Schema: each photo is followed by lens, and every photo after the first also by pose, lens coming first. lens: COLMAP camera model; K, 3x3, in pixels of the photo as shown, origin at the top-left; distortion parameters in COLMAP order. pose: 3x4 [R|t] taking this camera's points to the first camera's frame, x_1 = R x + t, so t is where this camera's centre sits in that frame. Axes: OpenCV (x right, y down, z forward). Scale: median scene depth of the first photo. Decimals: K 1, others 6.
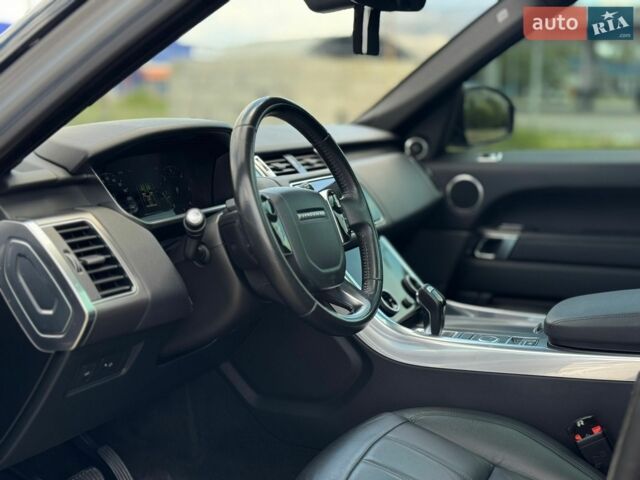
lens RADIAL K [[994.6, 0, 320.0], [0, 994.6, 240.0], [0, 0, 1]] dist [0.123104, -0.017930]
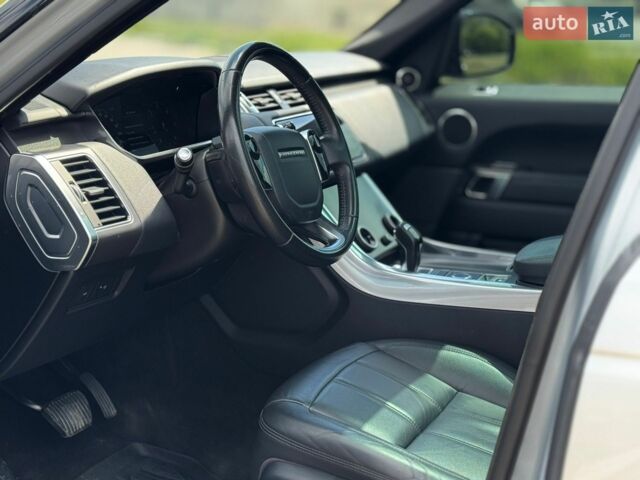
lens RADIAL K [[1189.7, 0, 320.0], [0, 1189.7, 240.0], [0, 0, 1]] dist [-0.022372, -0.138693]
pose [[0.999660, 0.023550, 0.011166, 0.009207], [-0.024158, 0.998029, 0.057918, -0.007032], [-0.009780, -0.058168, 0.998259, -0.270134]]
